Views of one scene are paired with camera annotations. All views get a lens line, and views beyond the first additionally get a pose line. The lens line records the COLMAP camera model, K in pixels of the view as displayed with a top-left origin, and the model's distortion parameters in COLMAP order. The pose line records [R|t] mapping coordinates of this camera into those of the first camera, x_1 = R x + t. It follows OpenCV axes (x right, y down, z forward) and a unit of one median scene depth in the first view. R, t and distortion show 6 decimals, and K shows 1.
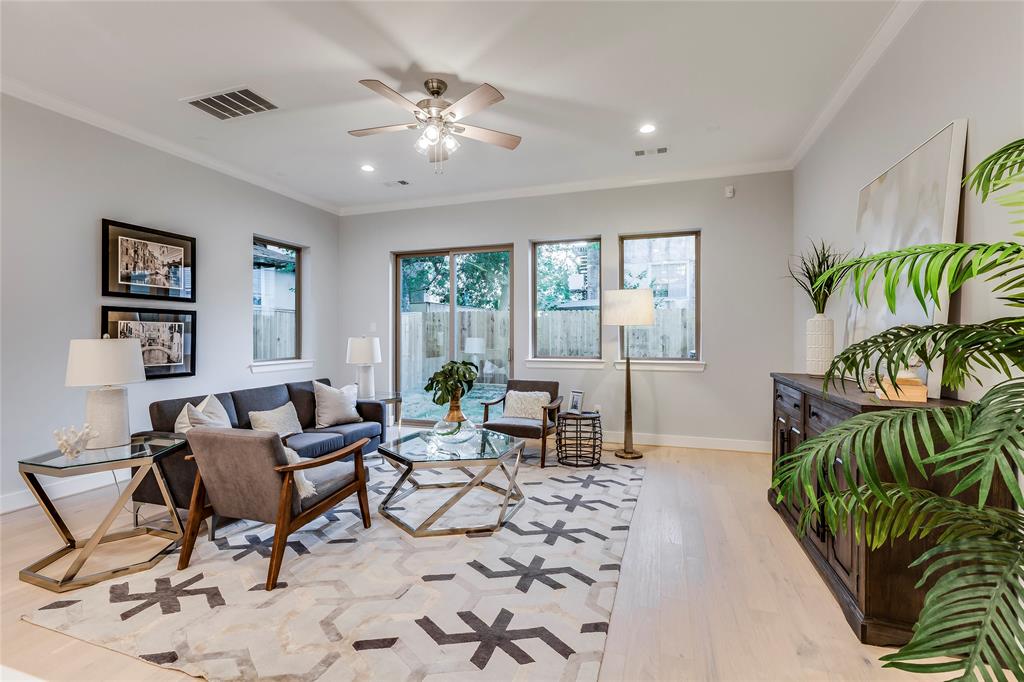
lens RADIAL K [[464.6, 0, 508.3], [0, 464.6, 336.2], [0, 0, 1]] dist [-0.002118, -0.000337]
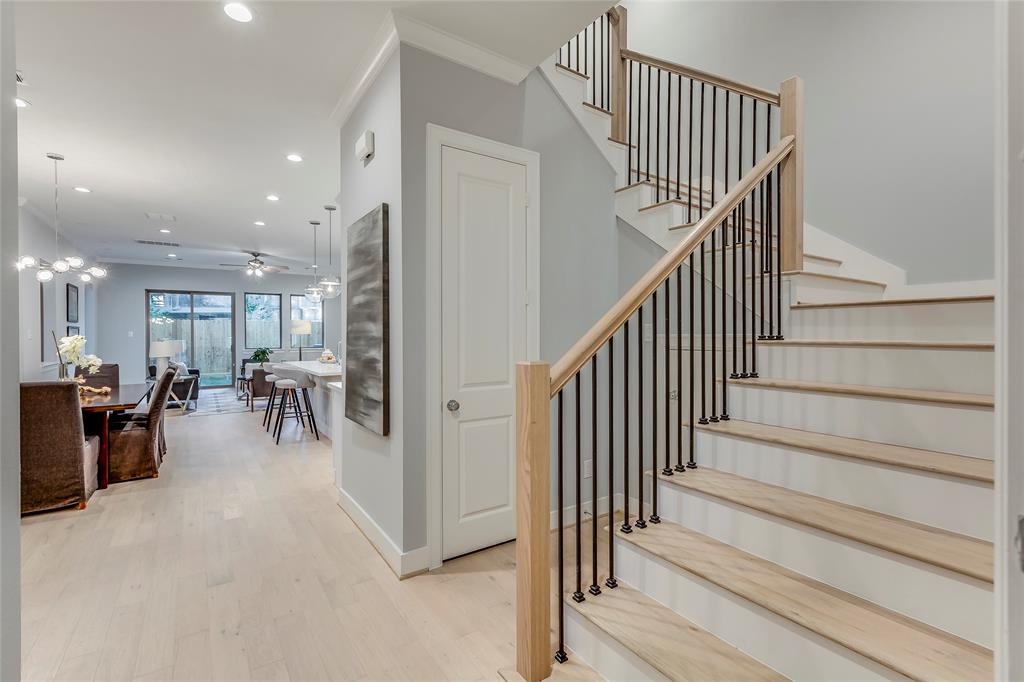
lens RADIAL K [[464.6, 0, 508.3], [0, 464.6, 336.2], [0, 0, 1]] dist [-0.002118, -0.000337]
pose [[0.603351, -0.002173, 0.797473, -1.073147], [0.000646, 0.999997, 0.002236, -0.019303], [-0.797475, -0.000834, 0.603351, -1.424808]]
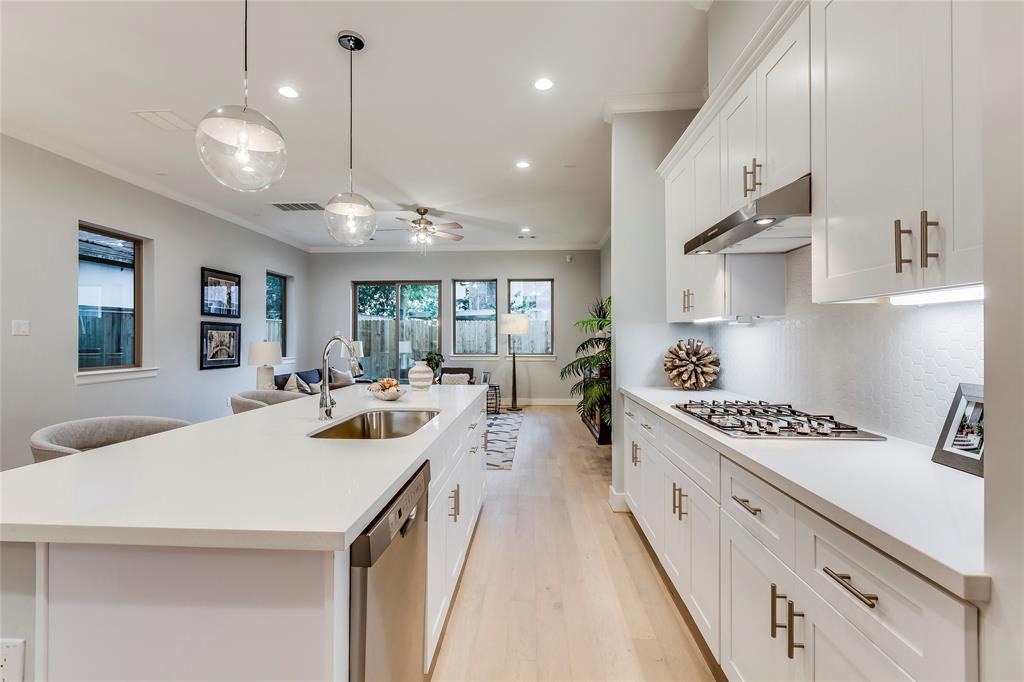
lens RADIAL K [[464.6, 0, 508.3], [0, 464.6, 336.2], [0, 0, 1]] dist [-0.002118, -0.000337]
pose [[0.963115, 0.004043, 0.269061, -0.230766], [-0.001623, 0.999956, -0.009213, -0.000698], [-0.269087, 0.008437, 0.963079, -0.666669]]
